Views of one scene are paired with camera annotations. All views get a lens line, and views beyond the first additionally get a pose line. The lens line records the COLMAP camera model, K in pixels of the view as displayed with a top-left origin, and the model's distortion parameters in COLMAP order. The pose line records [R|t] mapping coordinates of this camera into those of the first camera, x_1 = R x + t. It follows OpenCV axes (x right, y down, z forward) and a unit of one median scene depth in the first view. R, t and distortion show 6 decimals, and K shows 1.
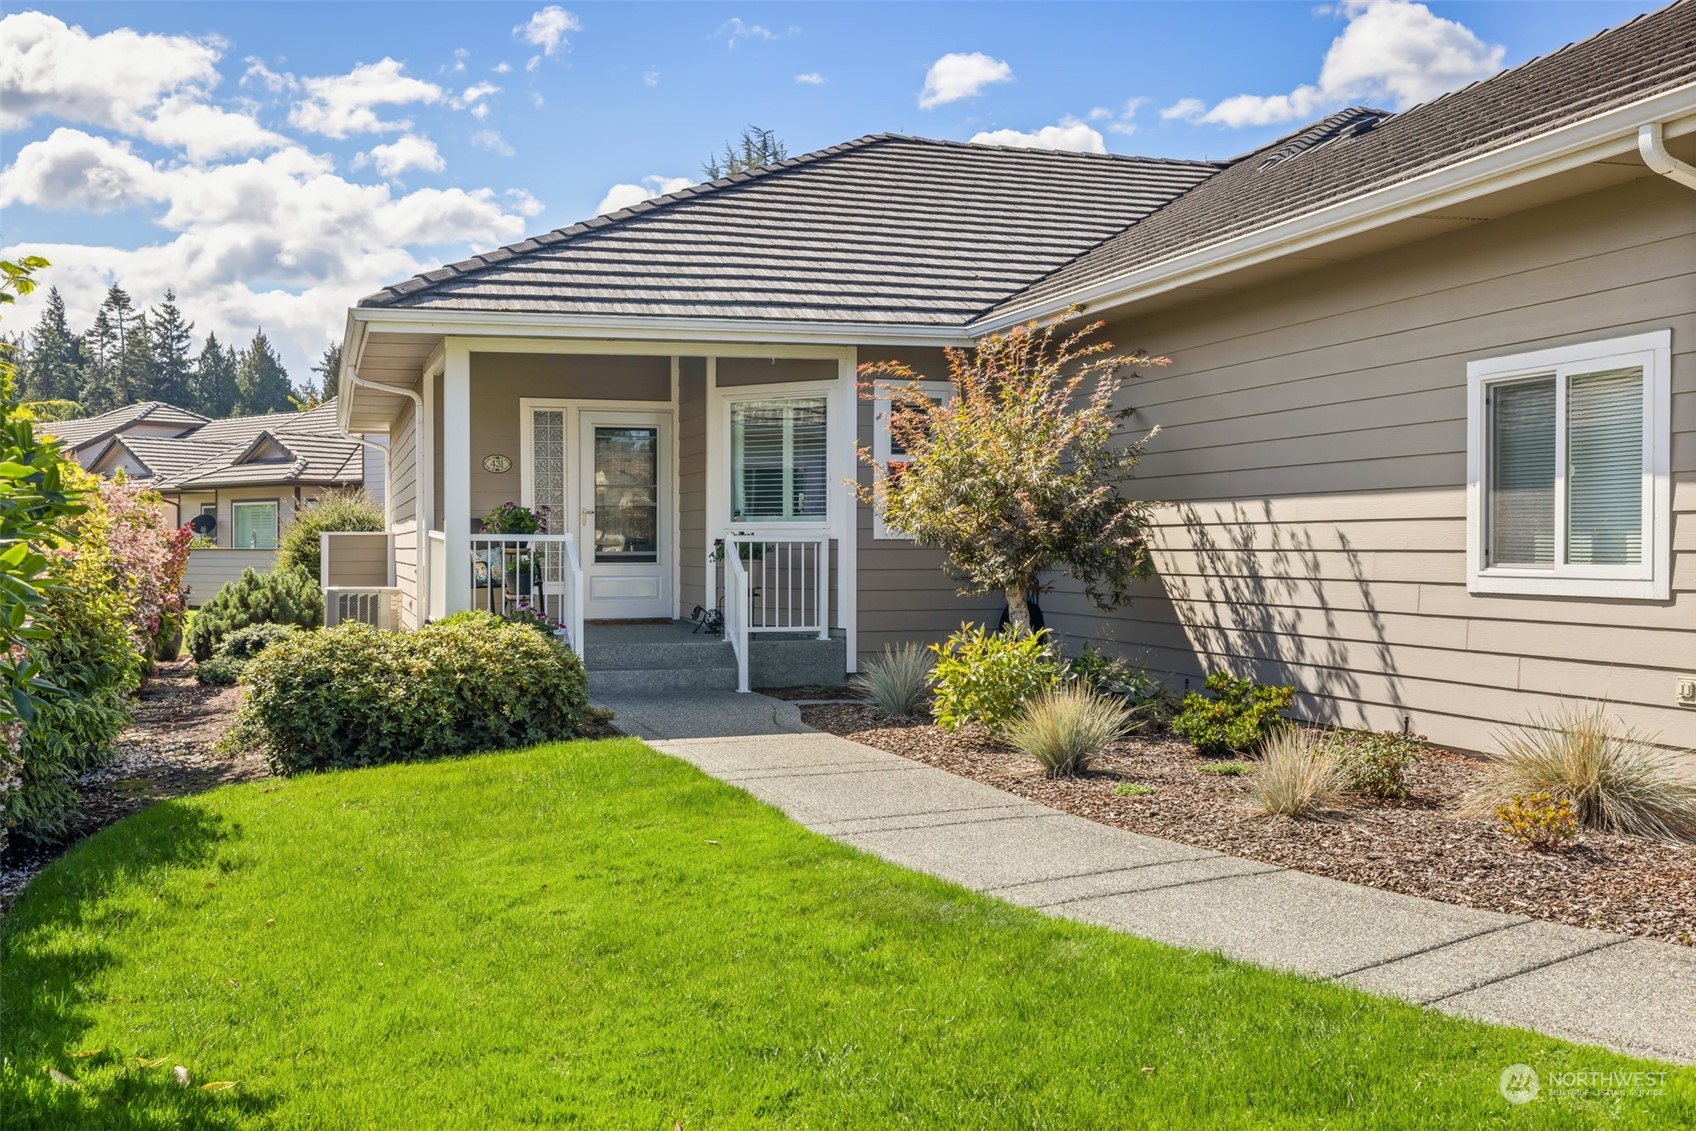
lens RADIAL K [[1673.9, 0, 848.0], [0, 1673.9, 565.5], [0, 0, 1]] dist [0.001459, 0.004852]
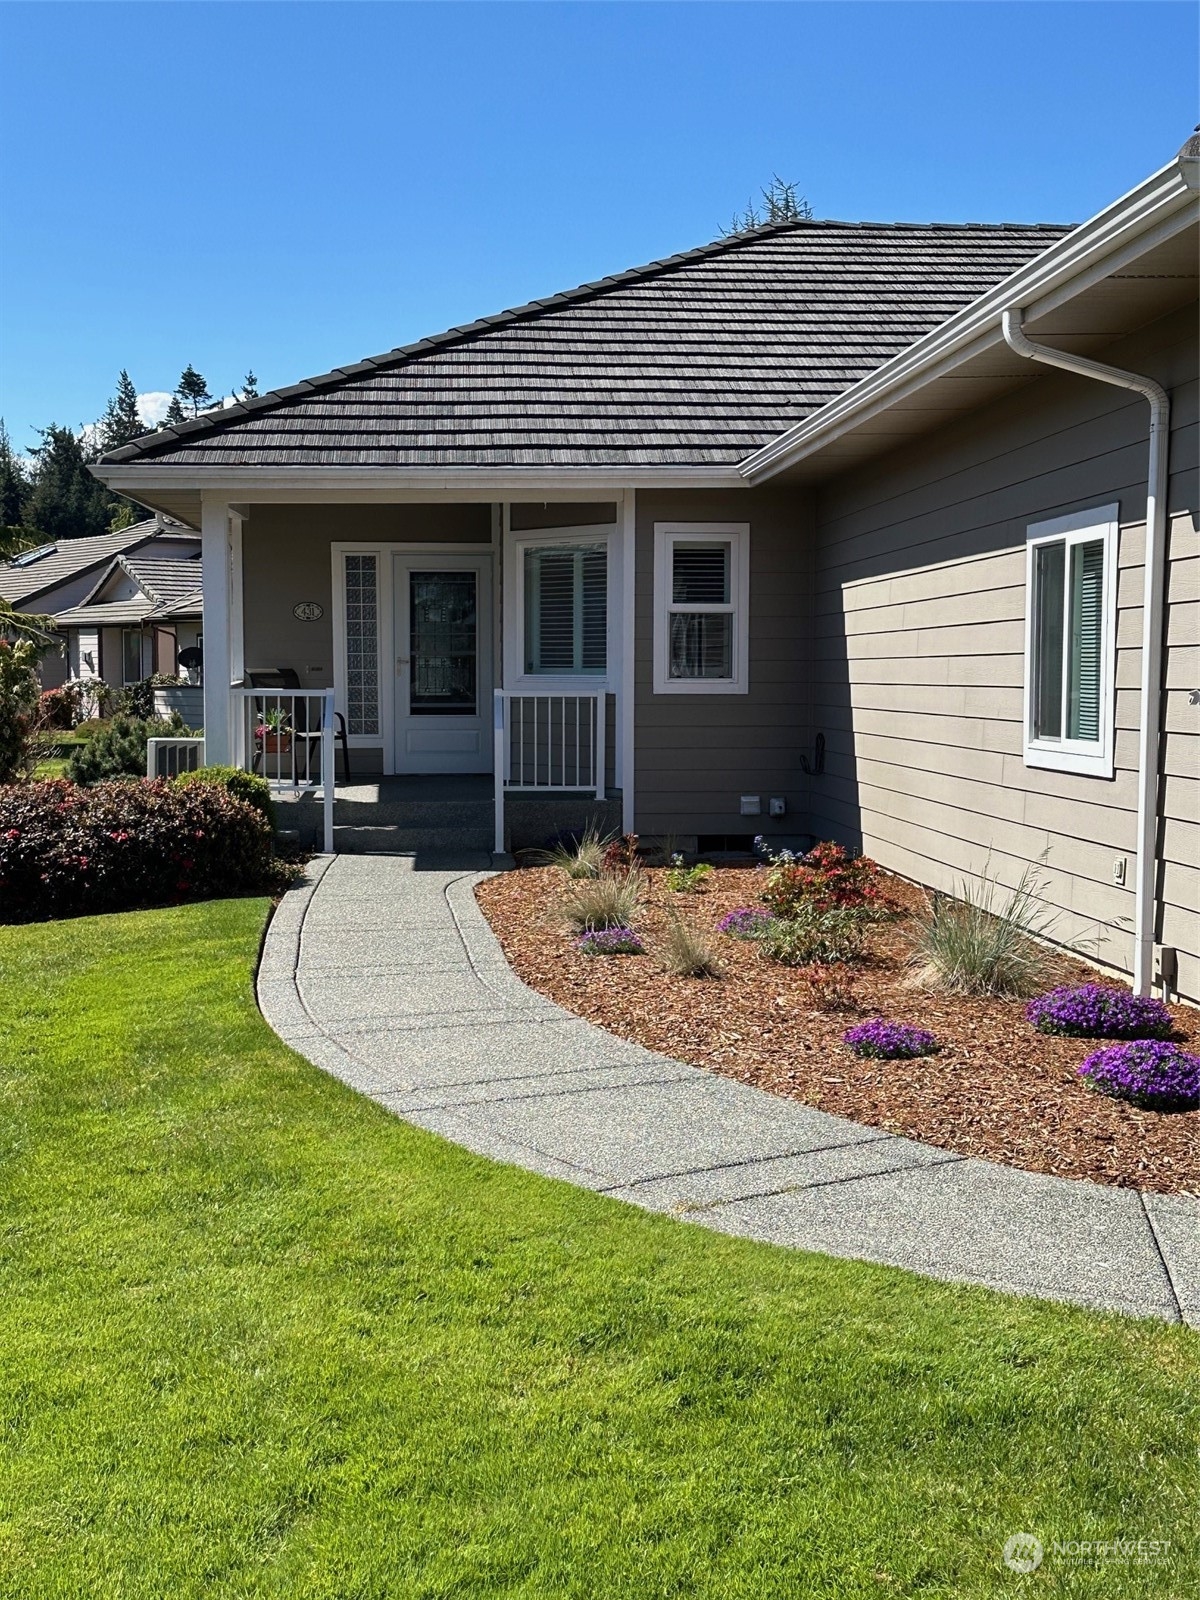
lens RADIAL K [[2075.4, 0, 600.0], [0, 2075.4, 800.0], [0, 0, 1]] dist [0.151166, 0.015287]
pose [[0.973429, 0.014013, -0.228562, 0.249541], [-0.002573, 0.998732, 0.050273, -0.014487], [0.228977, -0.048349, 0.972230, -0.142159]]
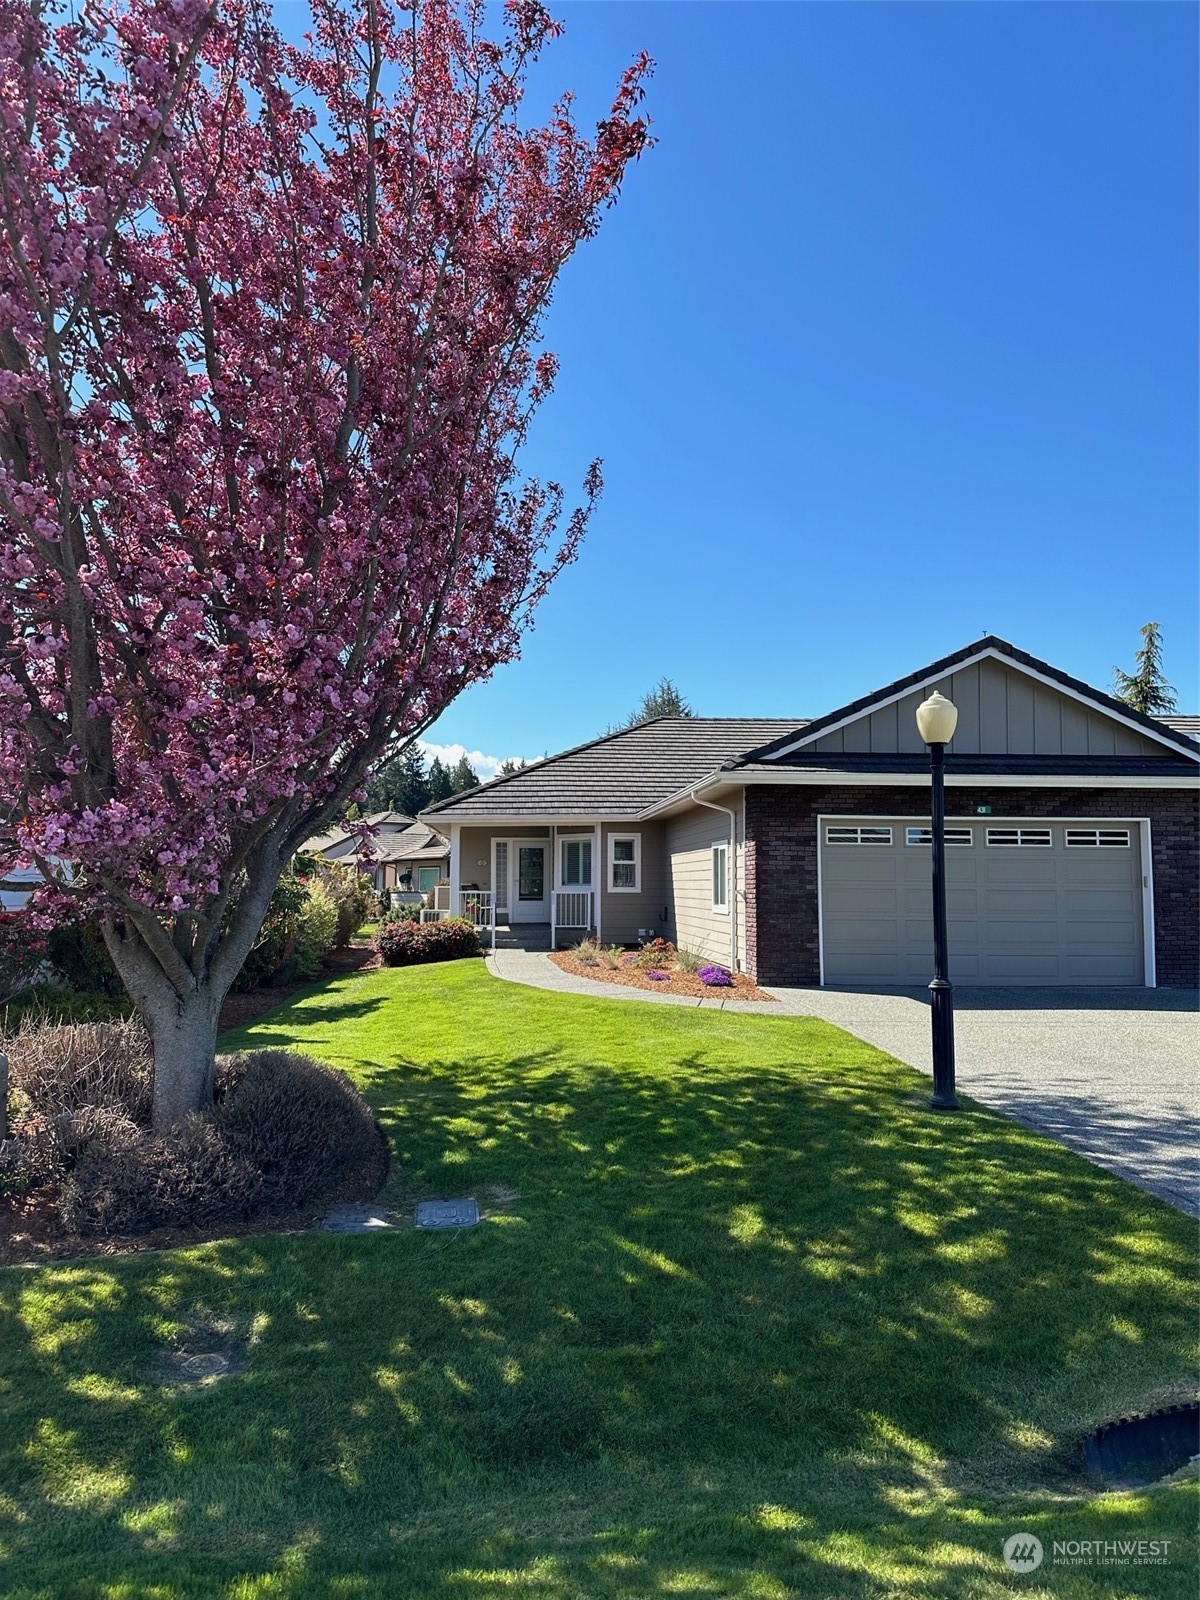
lens RADIAL K [[1134.4, 0, 600.0], [0, 1134.4, 800.0], [0, 0, 1]] dist [0.004728, 0.000141]
pose [[0.974886, -0.016696, -0.222077, 0.400186], [-0.002376, 0.996349, -0.085337, -0.008140], [0.222691, 0.083722, 0.971287, -0.756211]]
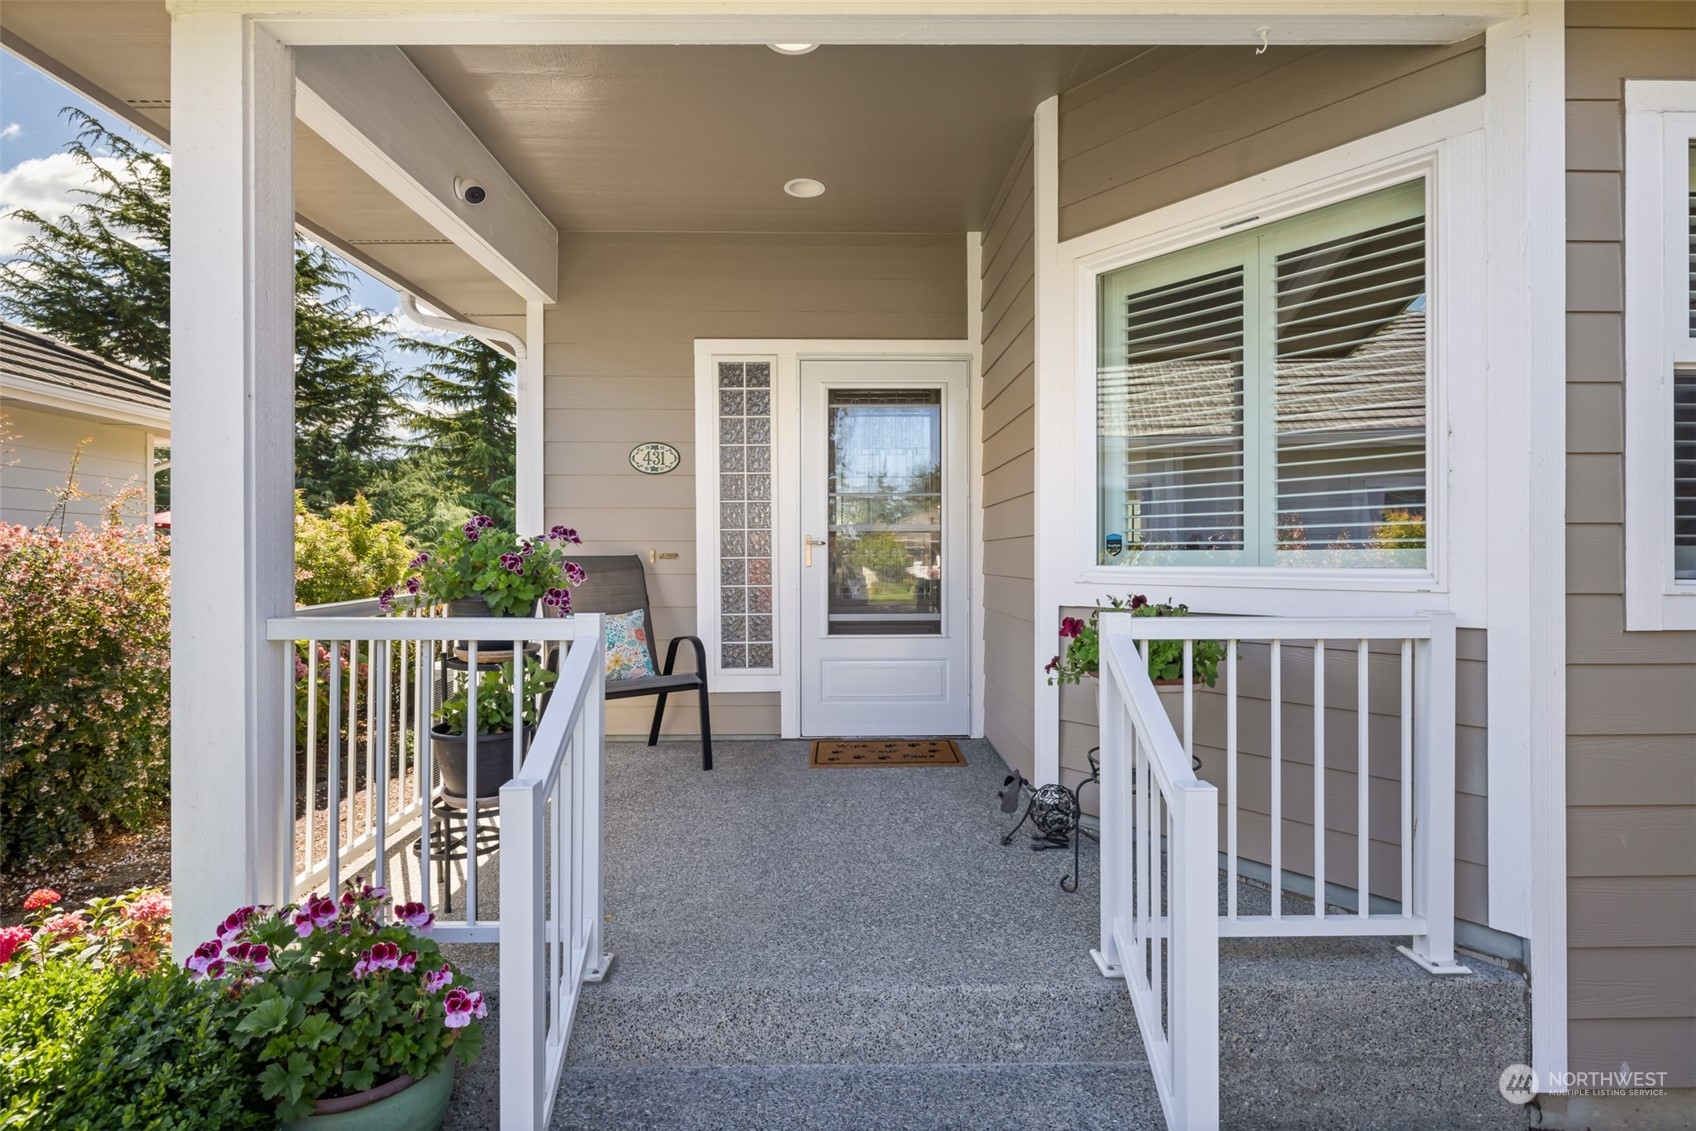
lens RADIAL K [[877.6, 0, 848.0], [0, 877.6, 565.5], [0, 0, 1]] dist [0.001047, 0.000122]
pose [[0.959385, -0.000269, -0.282101, -0.070067], [-0.000945, 0.999991, -0.004167, -0.025738], [0.282099, 0.004265, 0.959376, 0.802902]]
